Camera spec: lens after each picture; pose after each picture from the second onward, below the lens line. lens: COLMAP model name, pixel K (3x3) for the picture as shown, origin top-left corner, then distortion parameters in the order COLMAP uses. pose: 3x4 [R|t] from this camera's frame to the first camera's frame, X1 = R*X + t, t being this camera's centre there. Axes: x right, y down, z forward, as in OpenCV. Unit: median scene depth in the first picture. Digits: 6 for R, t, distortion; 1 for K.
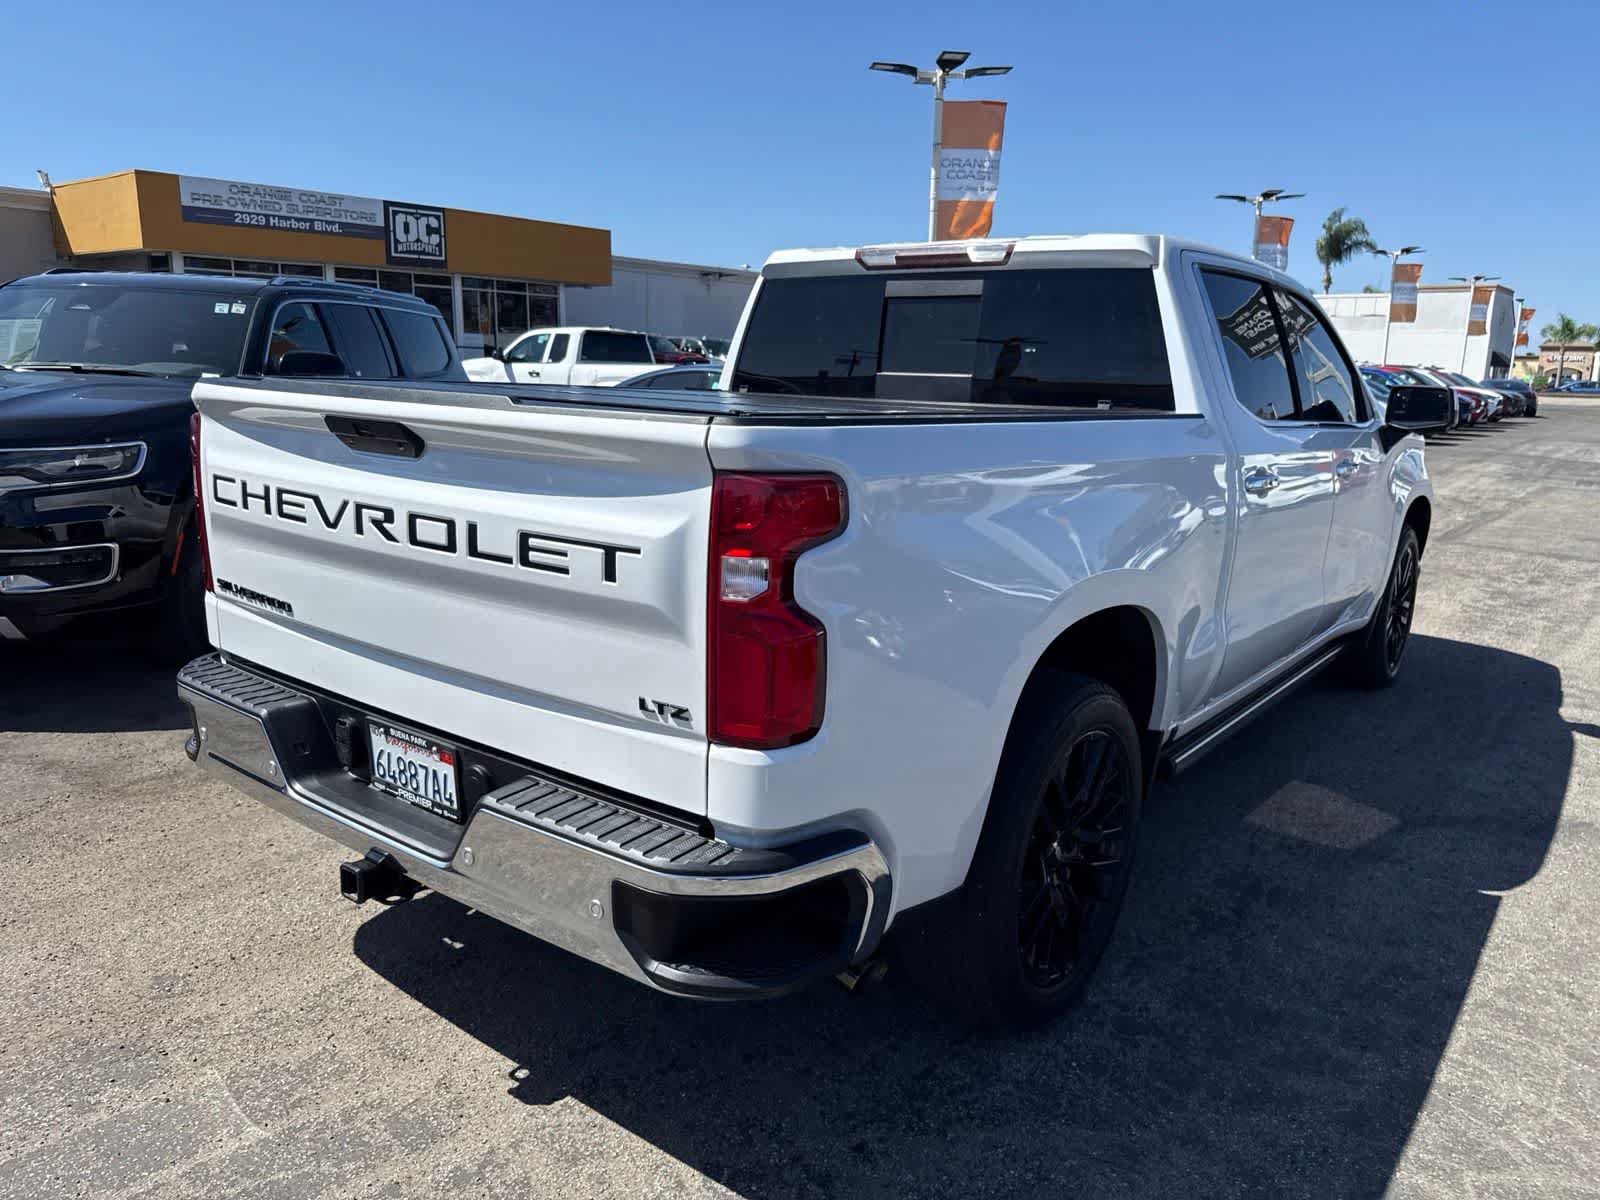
lens RADIAL K [[1132.7, 0, 801.7], [0, 1132.7, 613.9], [0, 0, 1]] dist [0.031336, -0.035882]
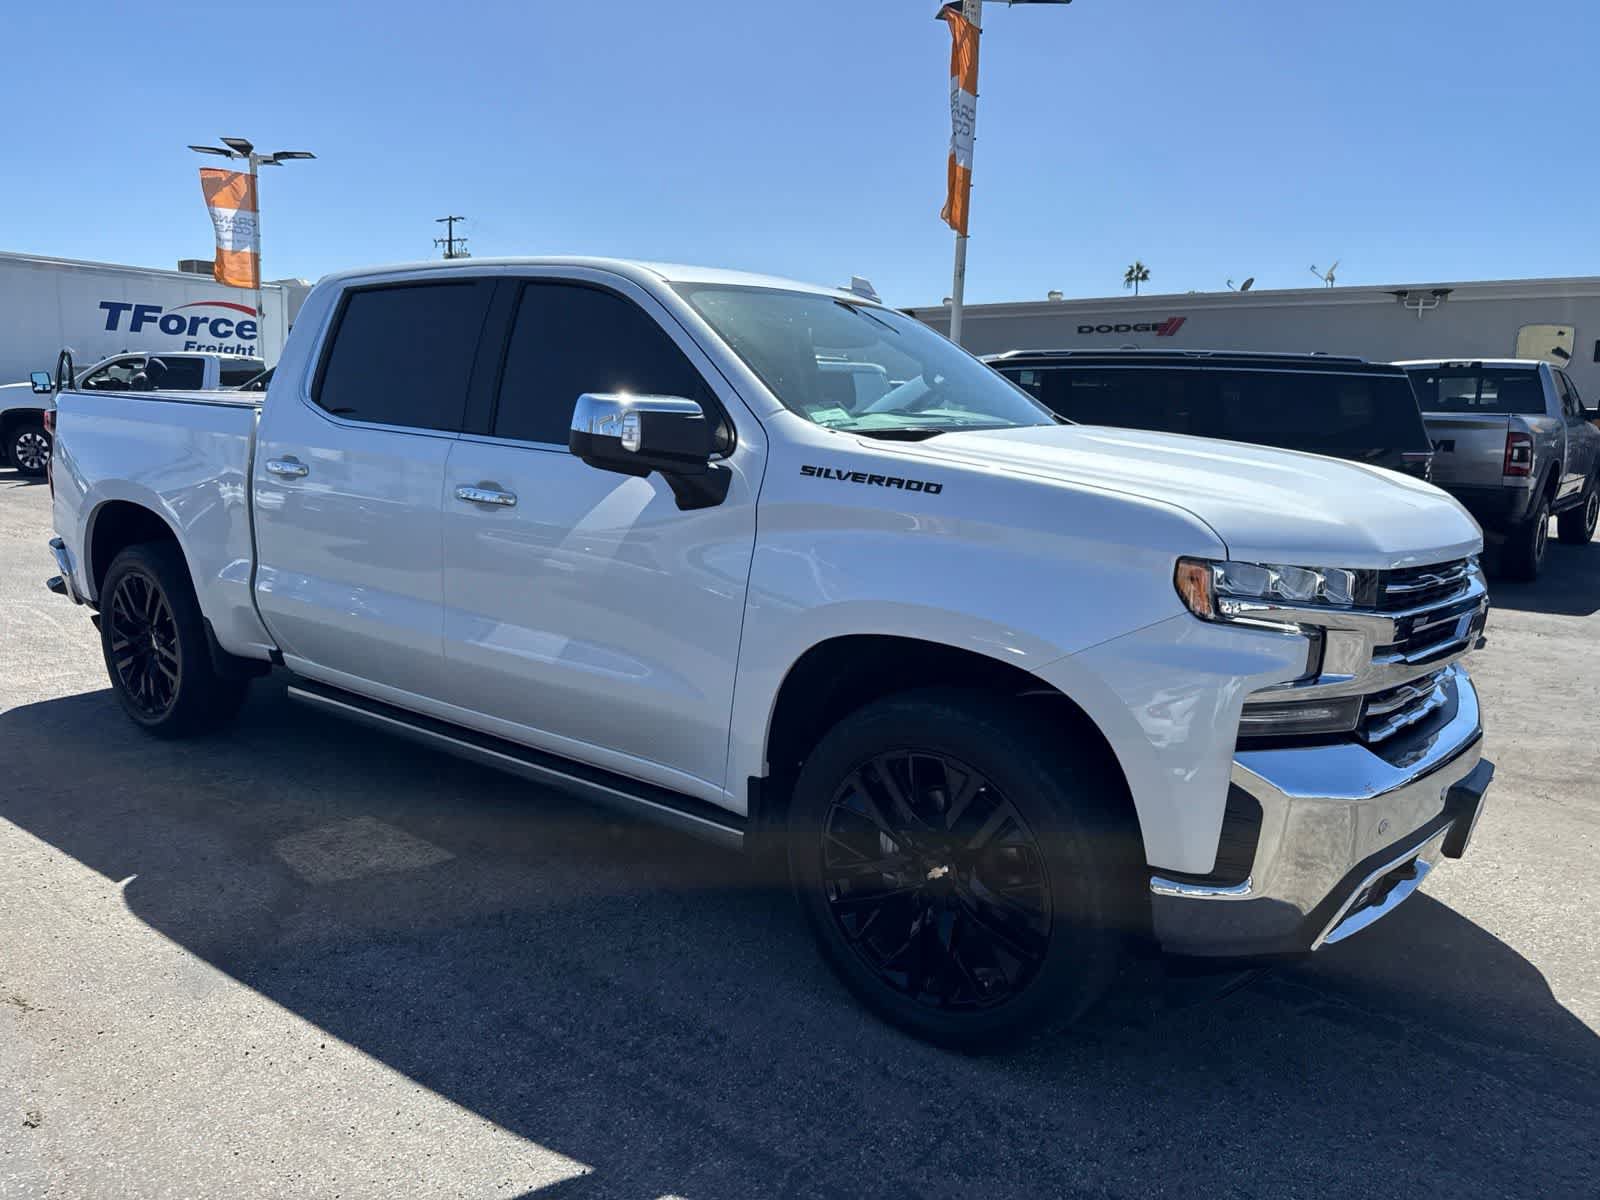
lens RADIAL K [[1132.7, 0, 793.3], [0, 1132.7, 590.7], [0, 0, 1]] dist [0.031336, -0.035882]
pose [[0.013212, 0.135909, -0.990633, 1.528394], [-0.243208, 0.961404, 0.128656, -0.262501], [0.969884, 0.239230, 0.045757, 1.422425]]
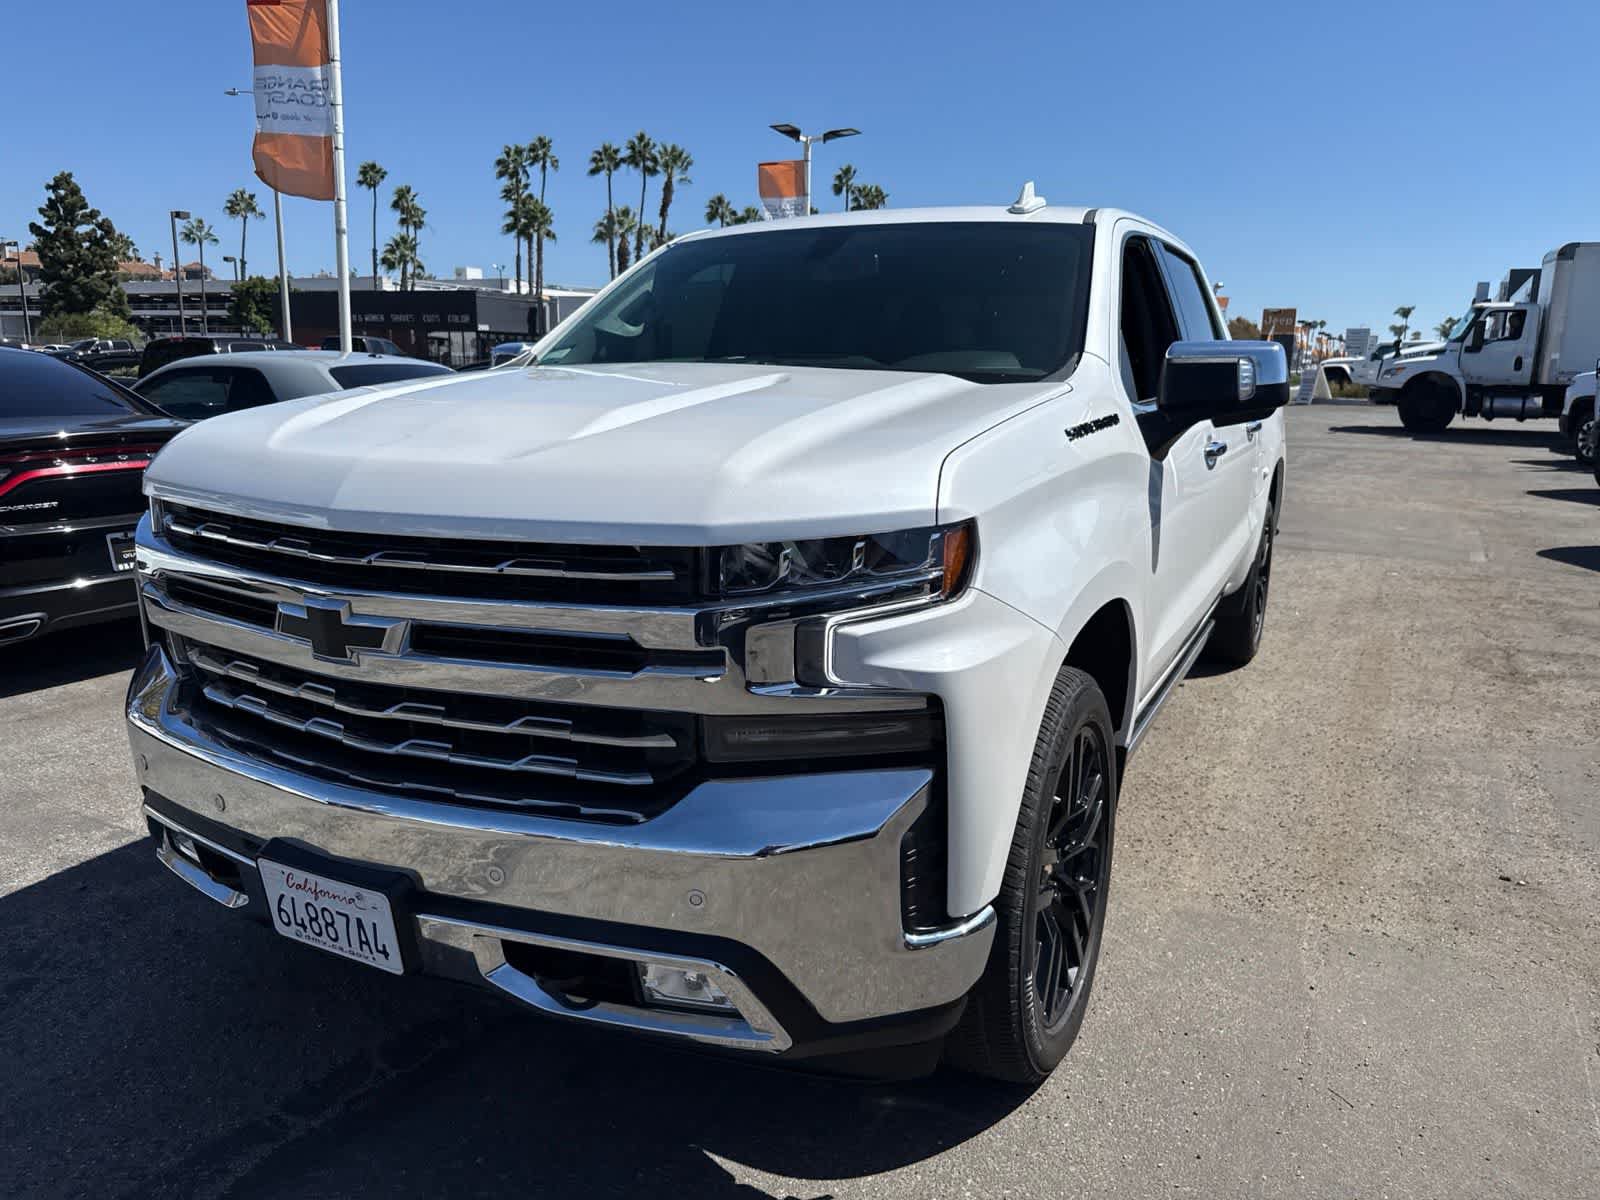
lens RADIAL K [[1132.7, 0, 804.1], [0, 1132.7, 608.1], [0, 0, 1]] dist [0.031336, -0.035882]
pose [[-0.982793, 0.000520, -0.184709, 0.648811], [-0.076534, 0.908969, 0.409778, -0.494558], [0.168108, 0.416864, -0.893289, 2.412055]]
